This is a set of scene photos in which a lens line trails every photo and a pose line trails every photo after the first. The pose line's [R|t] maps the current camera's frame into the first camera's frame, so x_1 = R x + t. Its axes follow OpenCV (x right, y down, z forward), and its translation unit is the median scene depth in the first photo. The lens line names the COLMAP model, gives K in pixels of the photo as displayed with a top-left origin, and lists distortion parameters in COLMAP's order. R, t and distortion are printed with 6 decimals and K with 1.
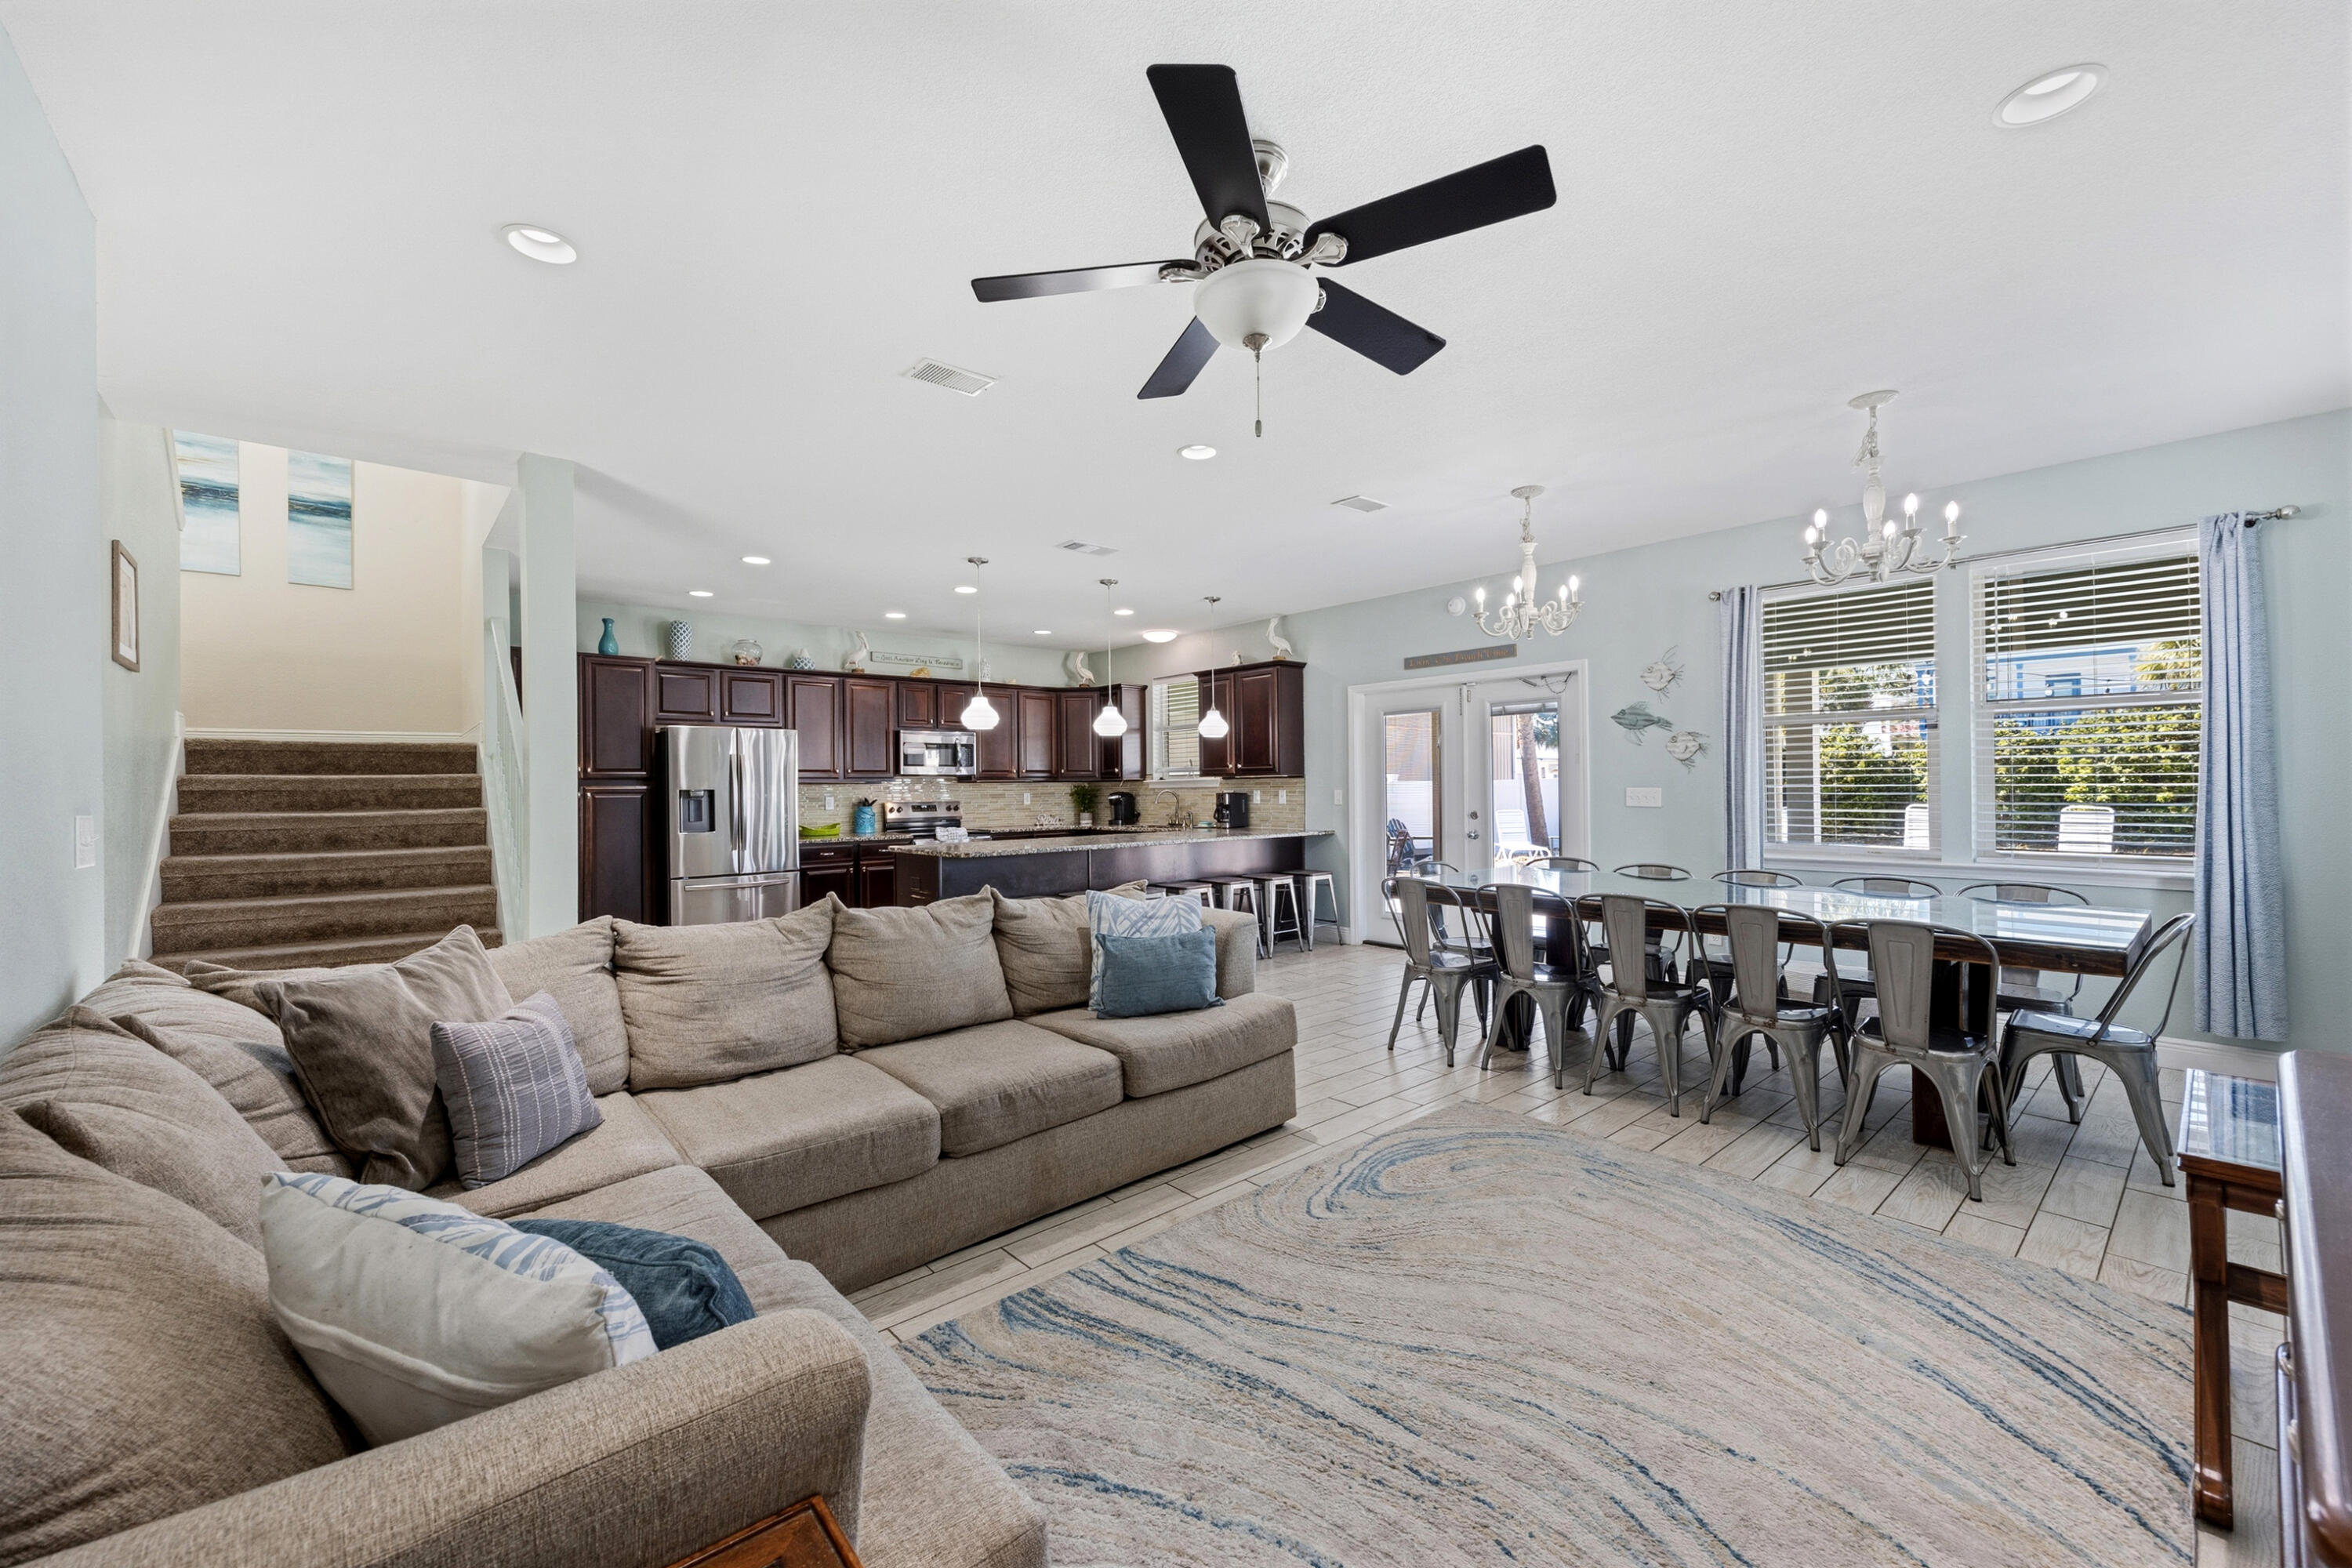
lens RADIAL K [[923.9, 0, 1186.4], [0, 923.9, 794.9], [0, 0, 1]] dist [0.002035, 0.000063]
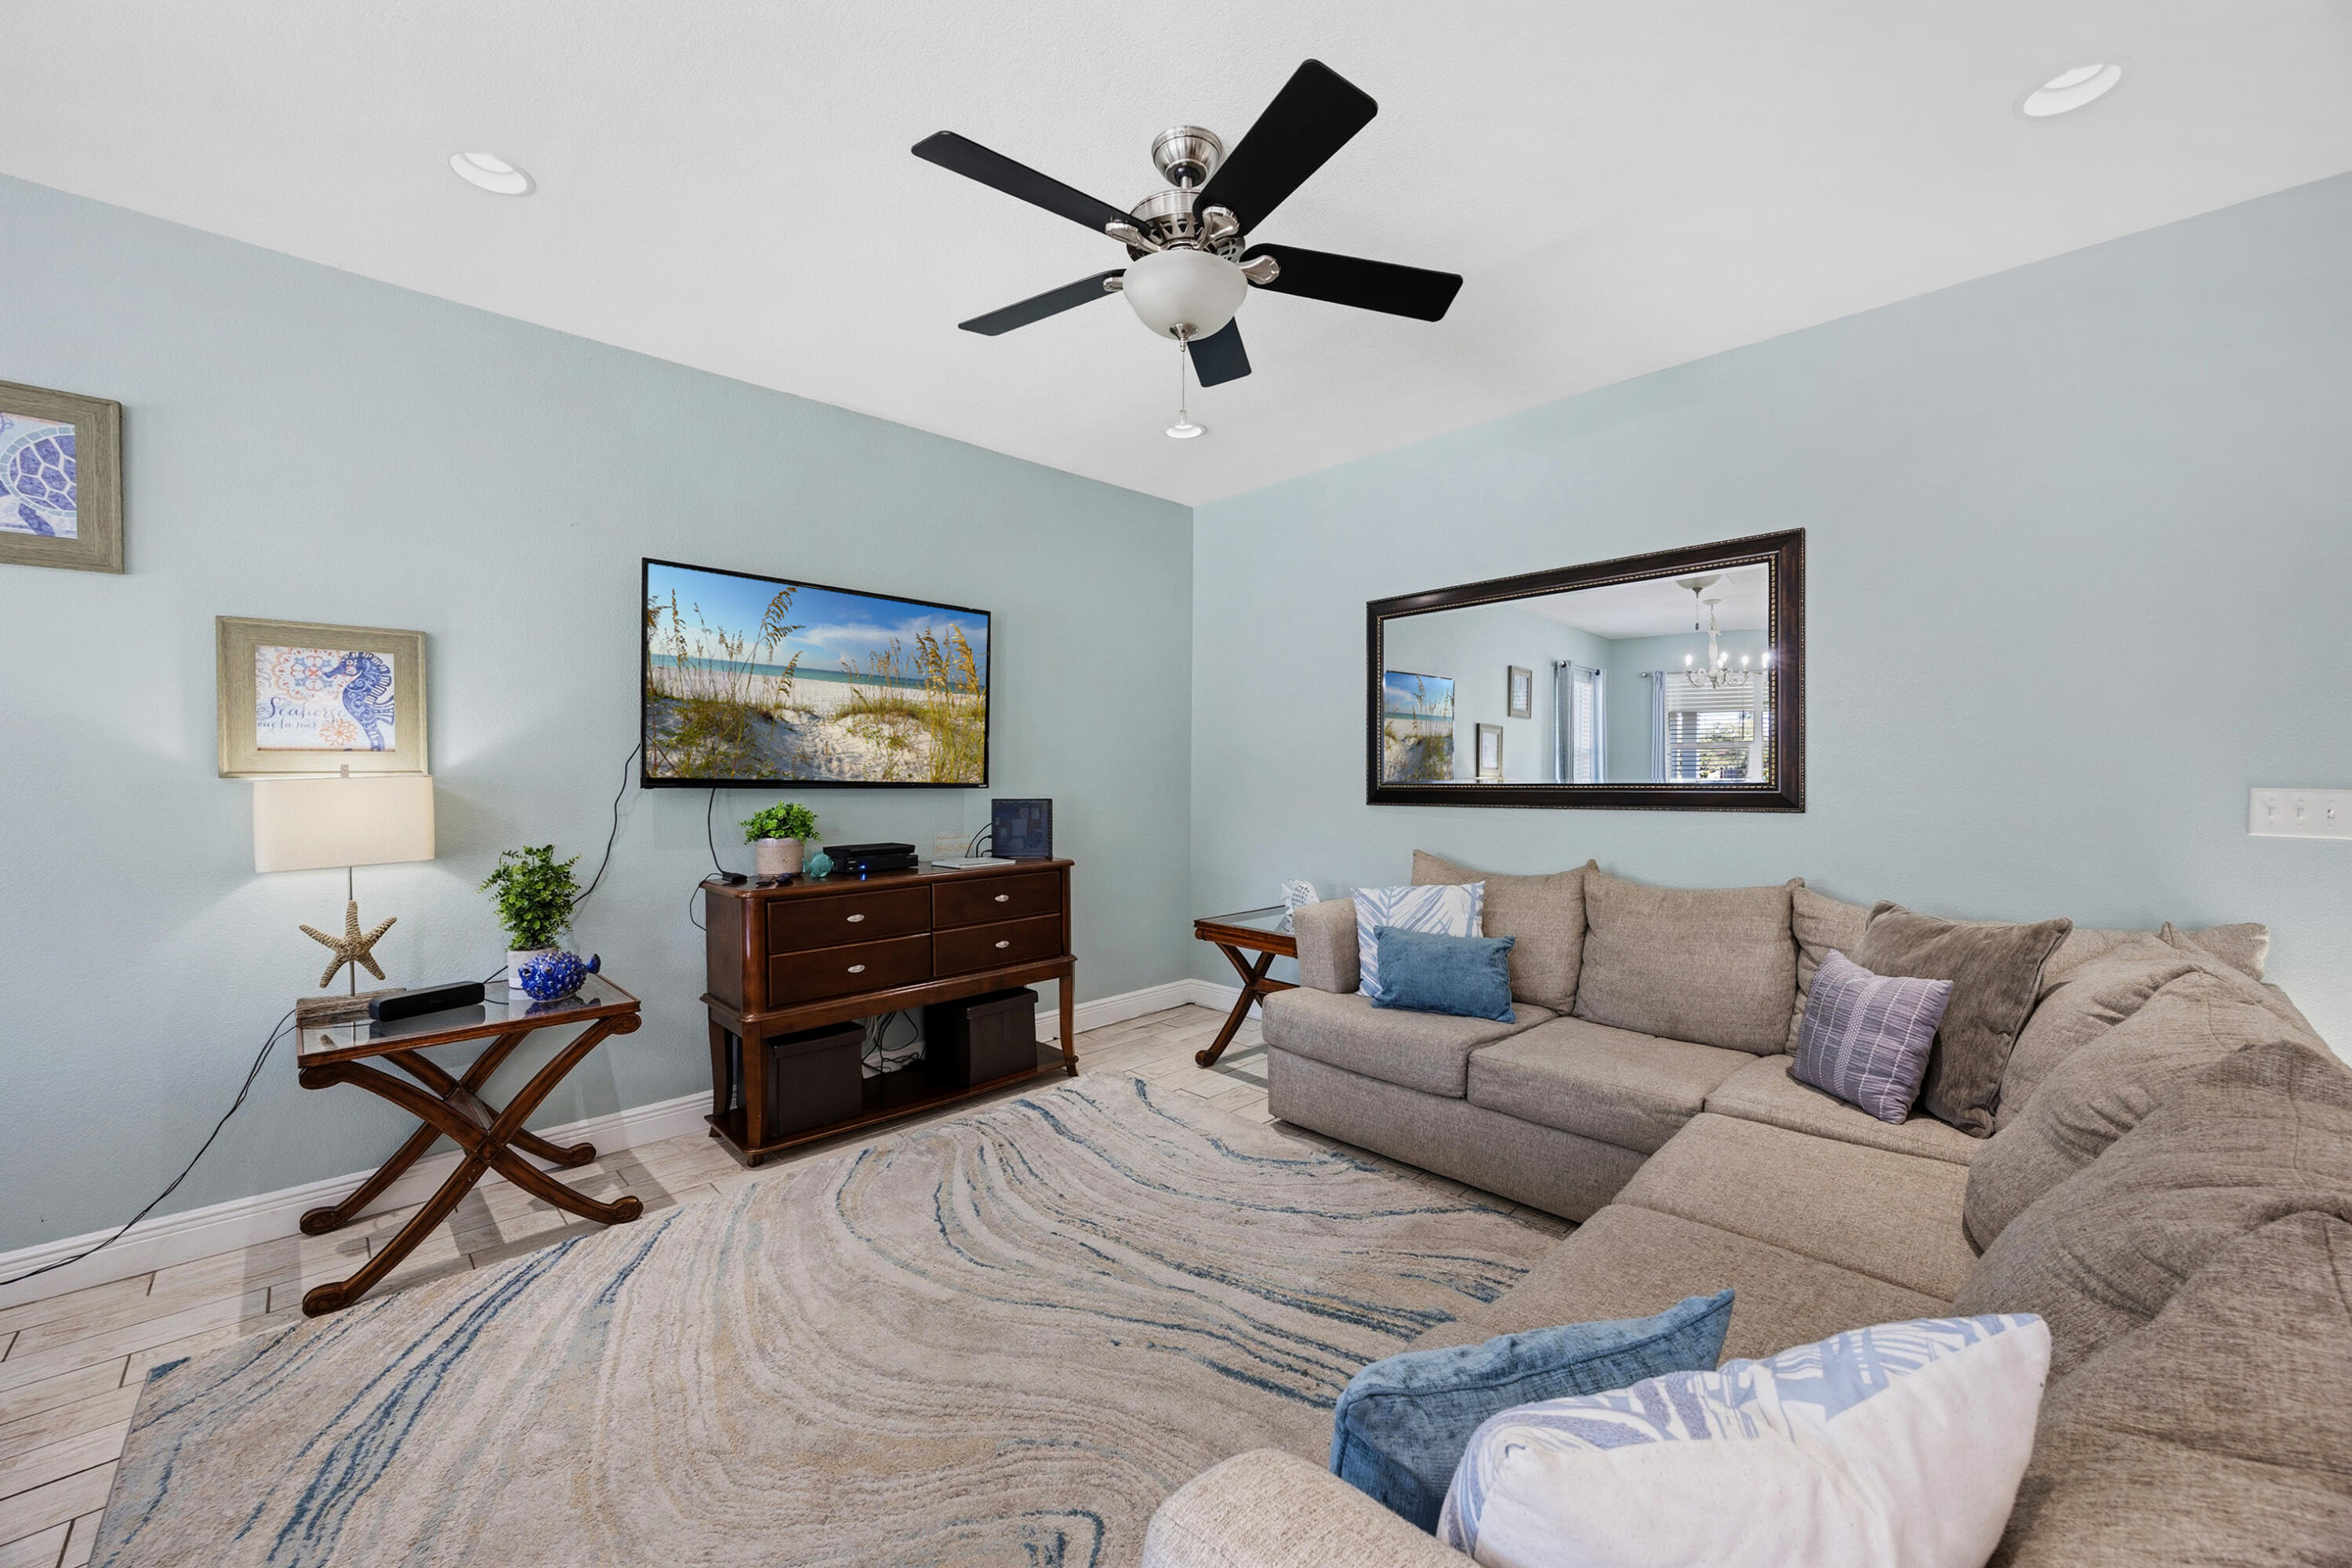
lens RADIAL K [[891.2, 0, 1185.7], [0, 891.2, 784.6], [0, 0, 1]] dist [-0.000516, -0.000249]
pose [[-0.998260, 0.009776, -0.058157, 0.043207], [0.008482, 0.999712, 0.022449, -0.006732], [0.058360, 0.021917, -0.998055, 0.607604]]
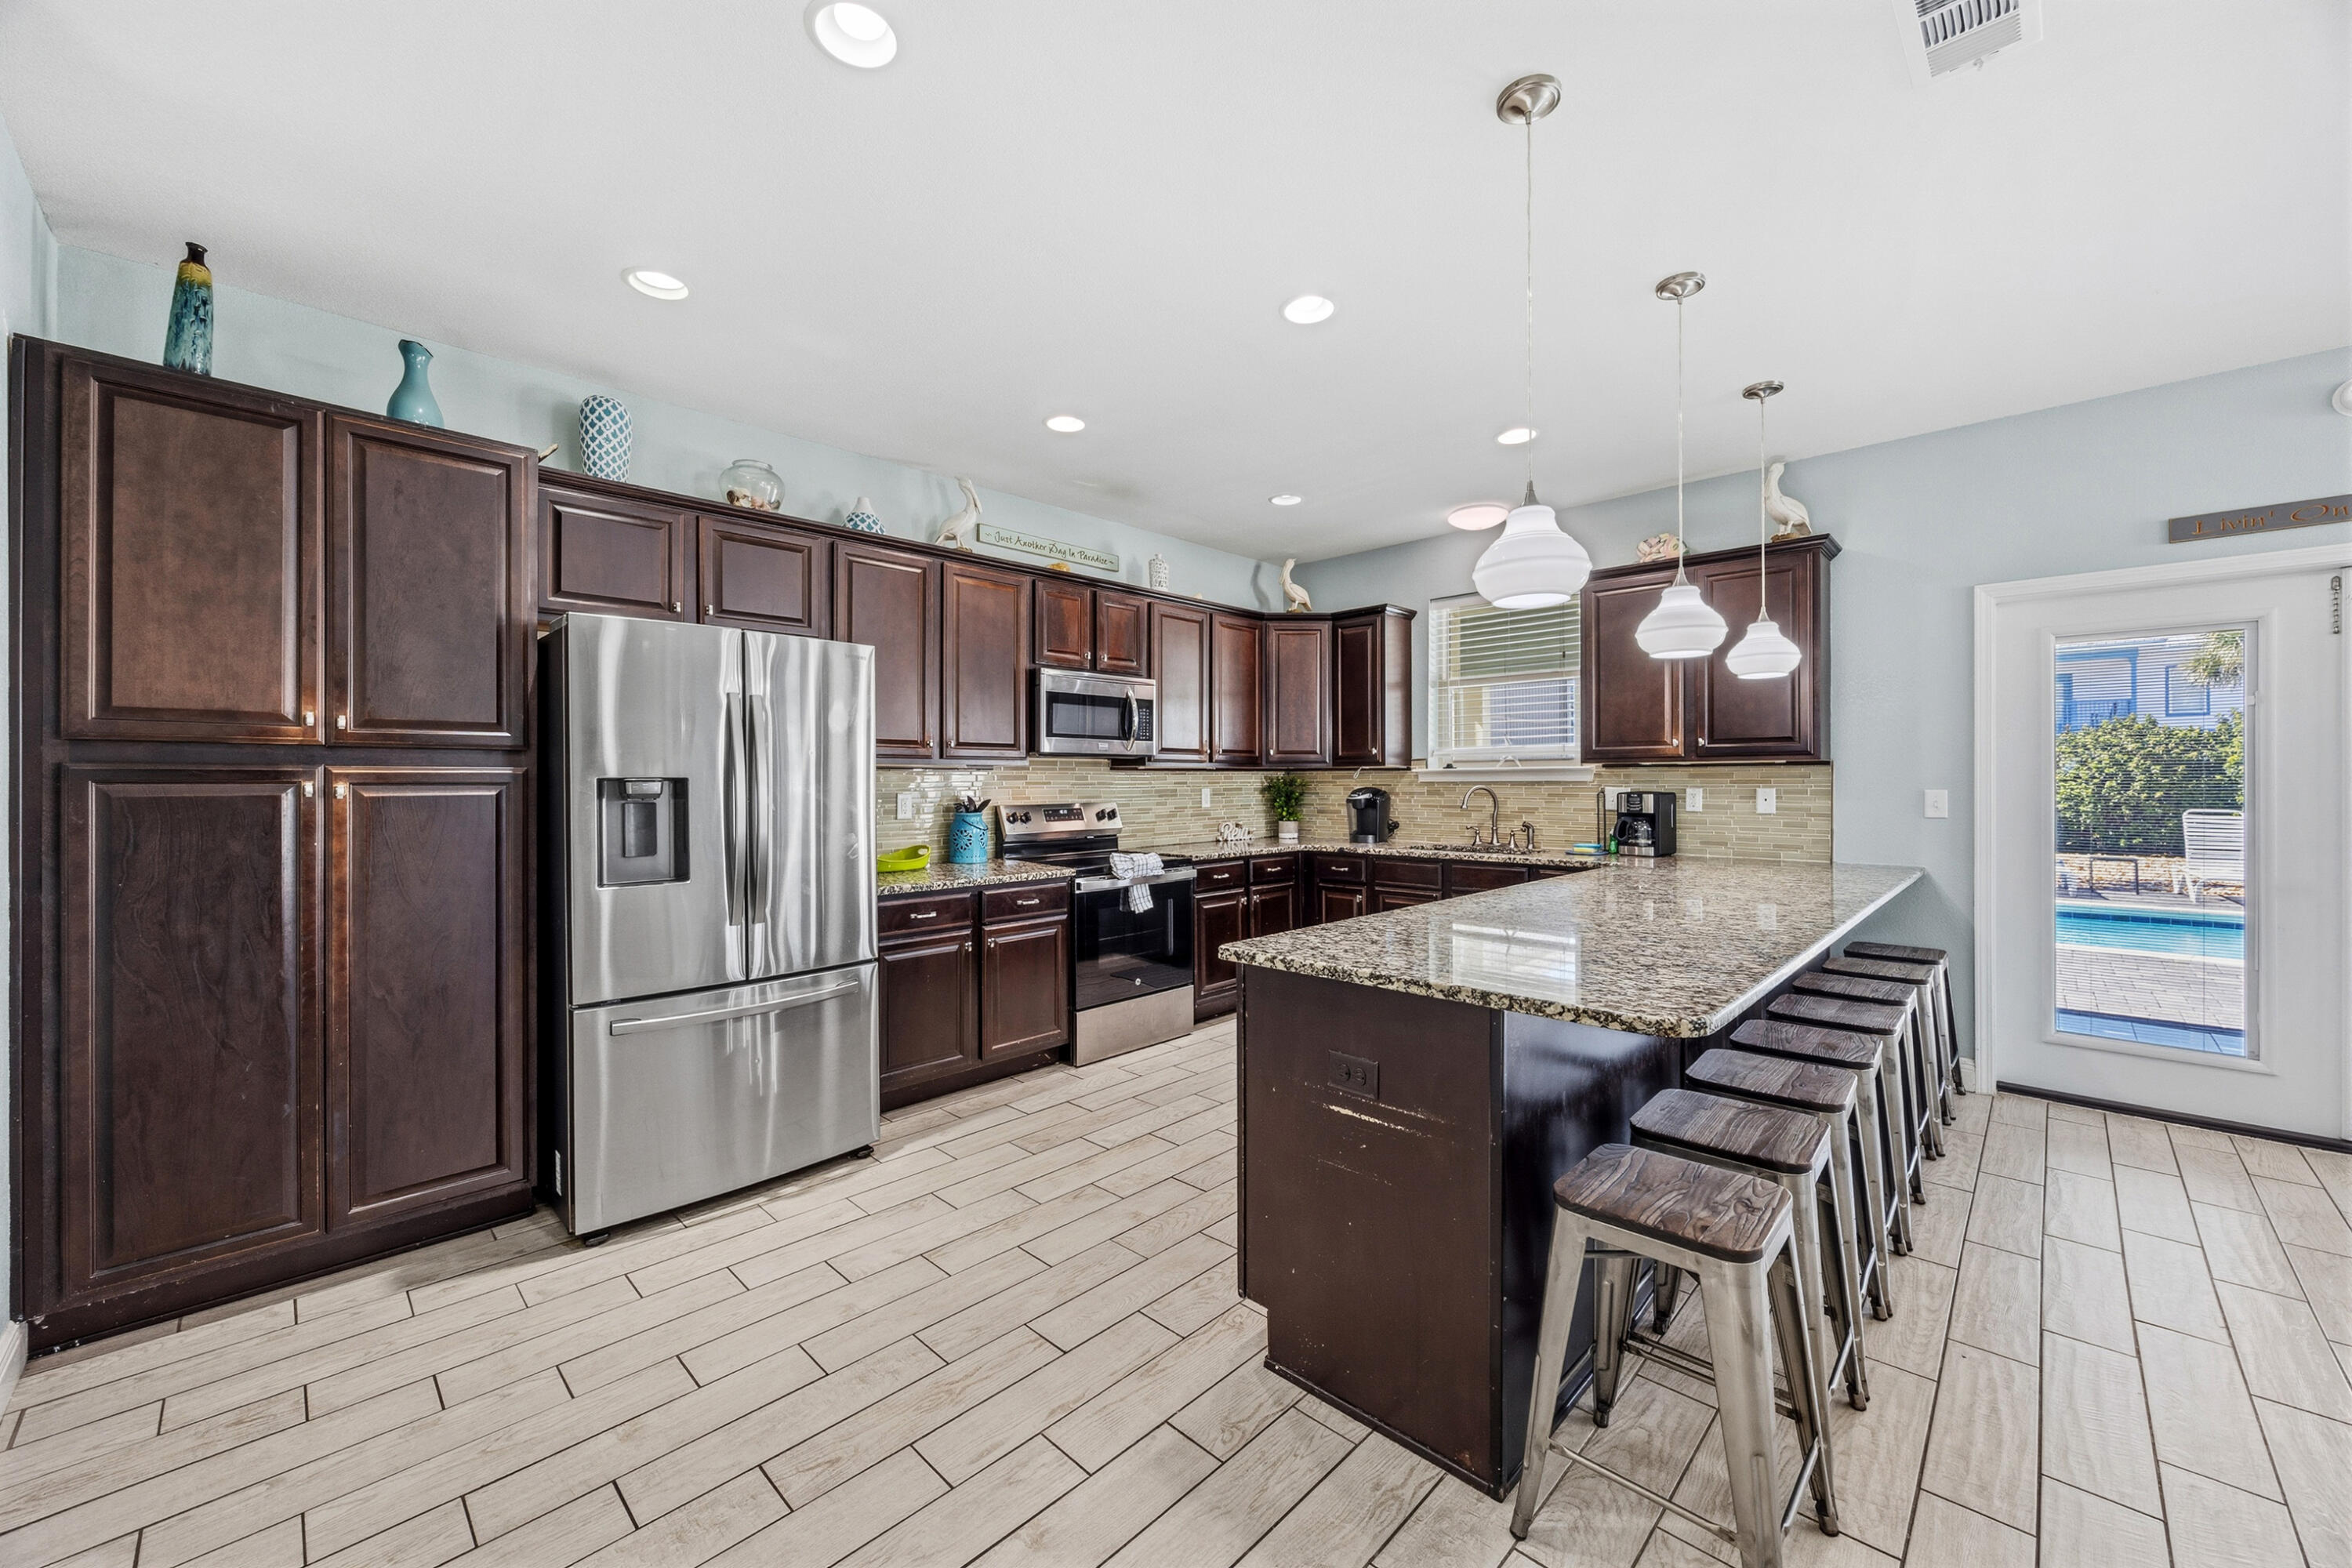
lens RADIAL K [[891.2, 0, 1185.7], [0, 891.2, 784.6], [0, 0, 1]] dist [-0.000516, -0.000249]
pose [[0.996744, 0.008111, 0.080226, -0.316078], [-0.007888, 0.999964, -0.003090, -0.003130], [-0.080248, 0.002448, 0.996772, 0.577408]]
